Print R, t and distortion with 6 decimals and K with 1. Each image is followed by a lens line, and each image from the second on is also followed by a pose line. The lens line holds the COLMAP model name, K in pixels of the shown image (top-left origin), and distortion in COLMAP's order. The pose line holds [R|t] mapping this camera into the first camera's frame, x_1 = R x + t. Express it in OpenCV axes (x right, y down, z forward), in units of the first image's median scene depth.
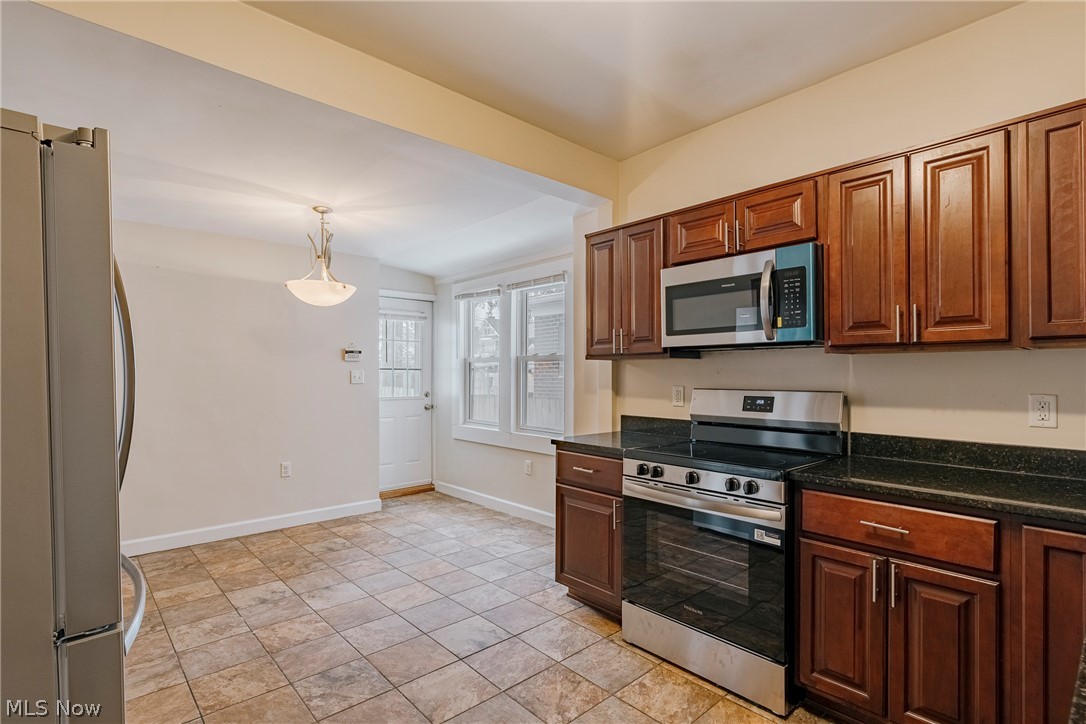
lens RADIAL K [[533.8, 0, 525.8], [0, 533.8, 375.3], [0, 0, 1]] dist [-0.006069, 0.001715]
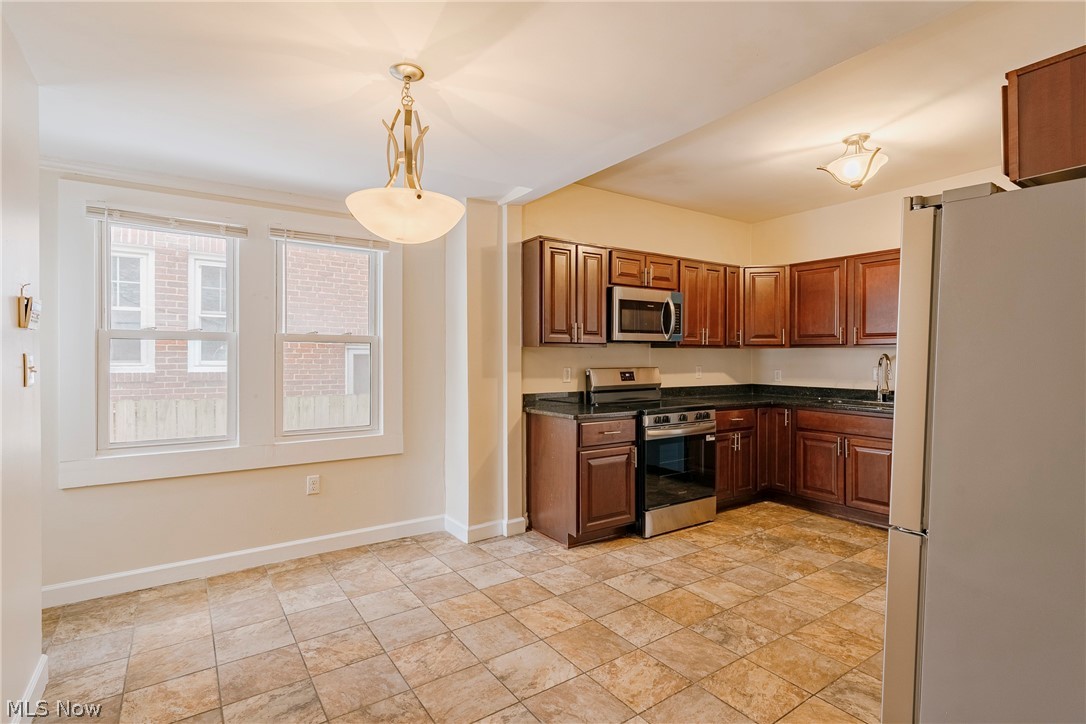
lens RADIAL K [[533.8, 0, 572.7], [0, 533.8, 358.0], [0, 0, 1]] dist [-0.006069, 0.001715]
pose [[0.080390, -0.004548, 0.996753, -1.143336], [0.000097, 0.999990, 0.004555, -0.010018], [-0.996763, -0.000270, 0.080389, 0.946241]]
